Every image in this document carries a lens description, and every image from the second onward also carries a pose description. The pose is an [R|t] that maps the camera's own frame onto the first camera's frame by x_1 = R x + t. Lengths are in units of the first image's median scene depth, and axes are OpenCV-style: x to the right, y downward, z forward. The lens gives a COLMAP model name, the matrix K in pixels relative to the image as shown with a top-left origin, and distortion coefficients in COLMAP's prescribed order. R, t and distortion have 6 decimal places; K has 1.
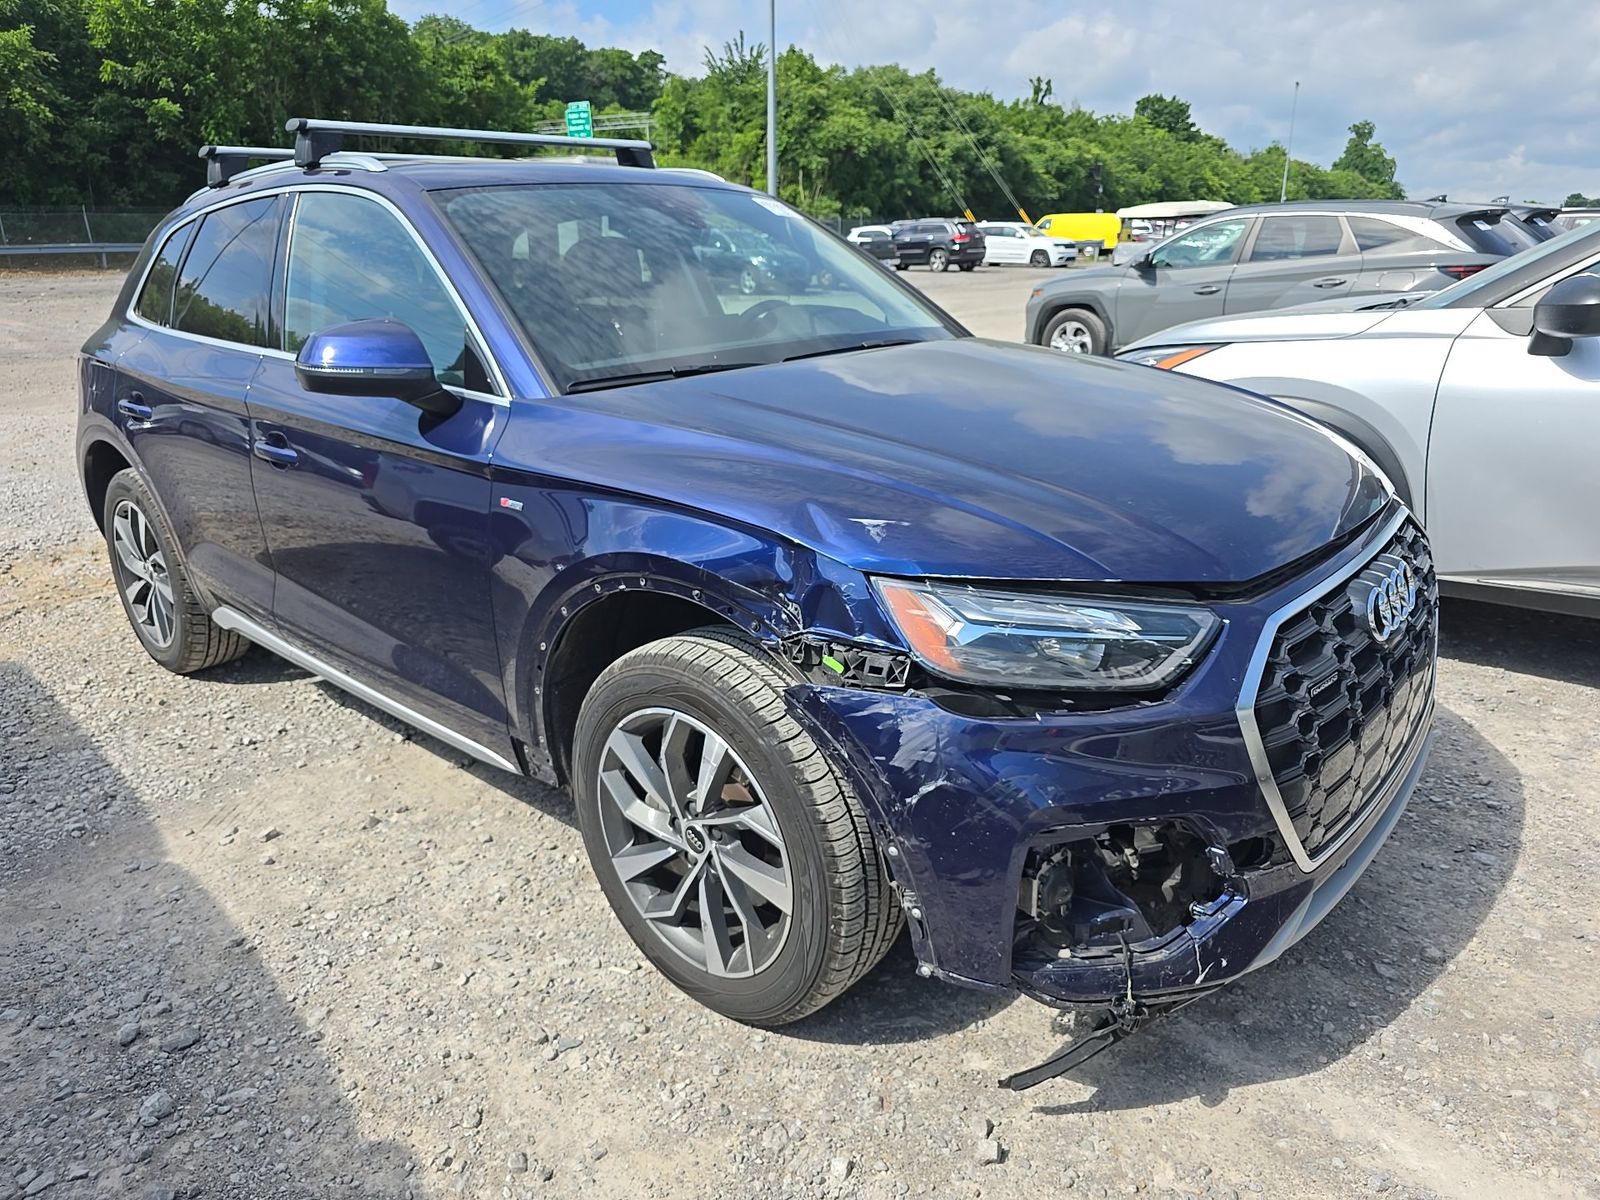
lens RADIAL K [[1101.9, 0, 809.7], [0, 1101.9, 593.9], [0, 0, 1]] dist [0.043576, -0.039482]
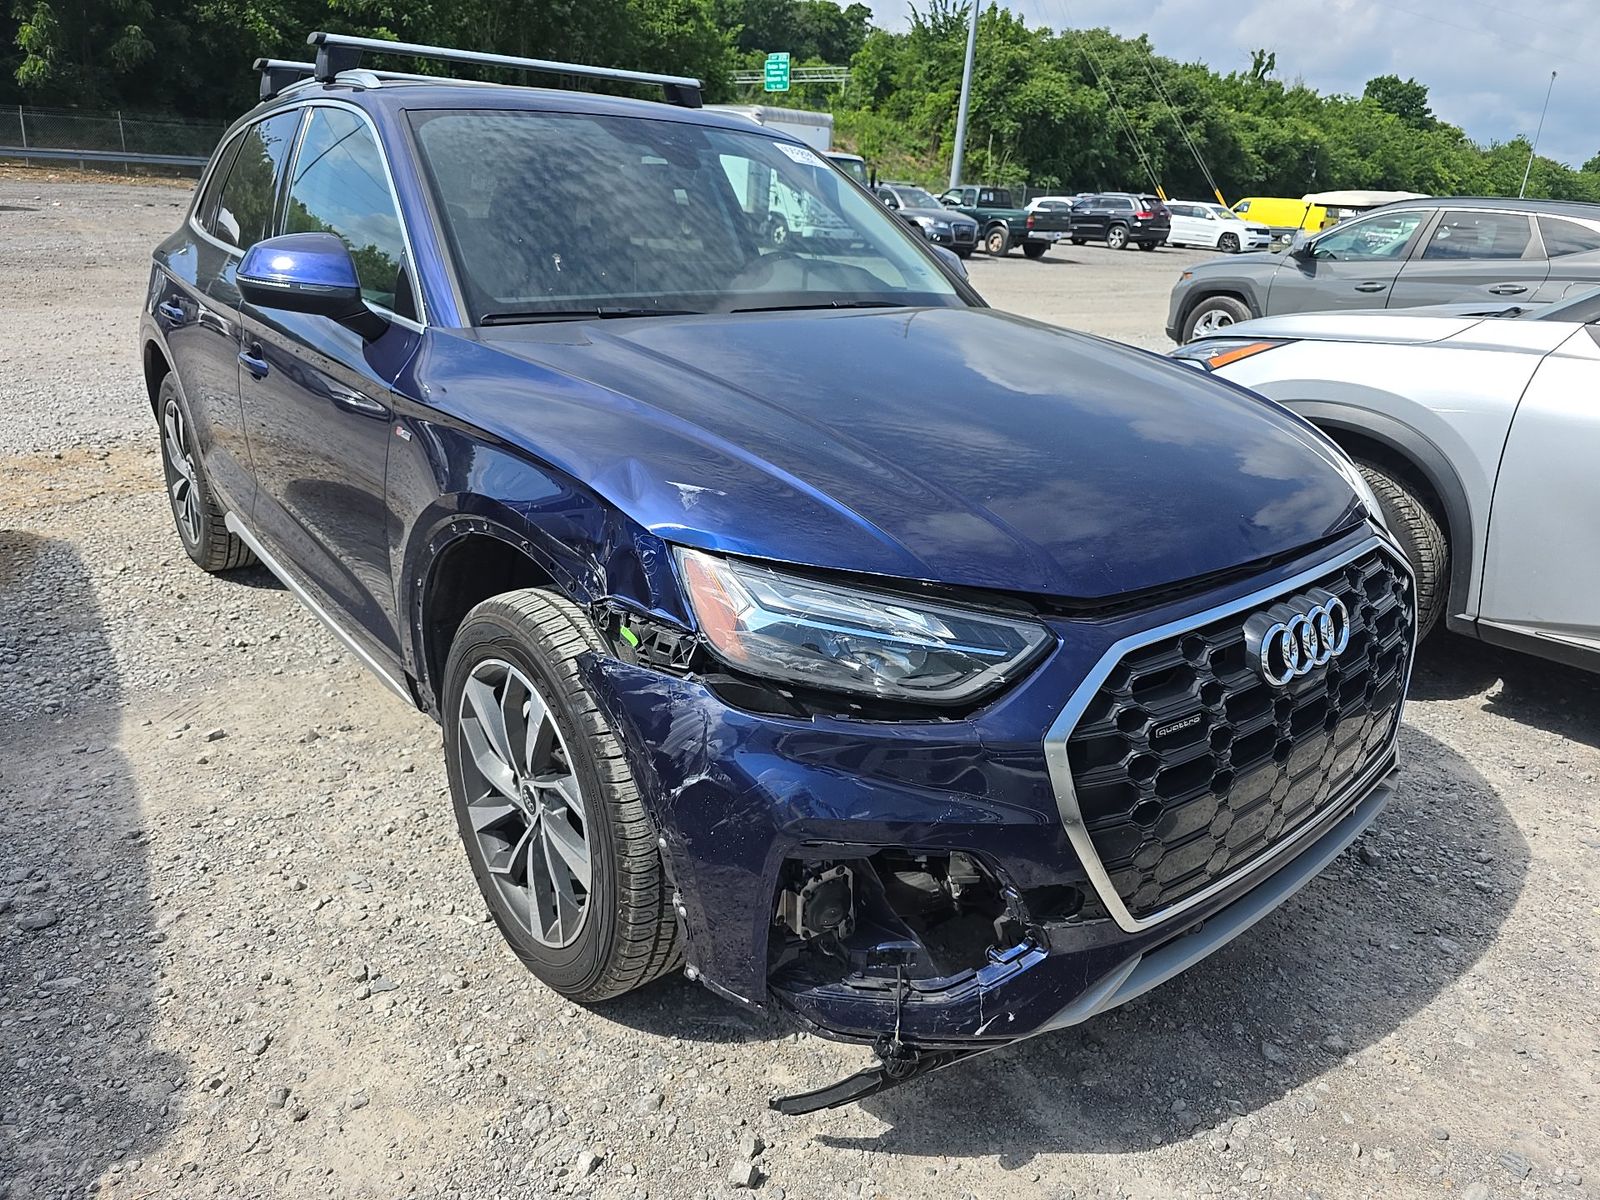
lens RADIAL K [[1101.9, 0, 808.6], [0, 1101.9, 592.8], [0, 0, 1]] dist [0.043576, -0.039482]
pose [[0.984571, 0.116203, -0.130832, 0.221138], [-0.112173, 0.992970, 0.037788, -0.018484], [0.134304, -0.022529, 0.990684, 0.075273]]
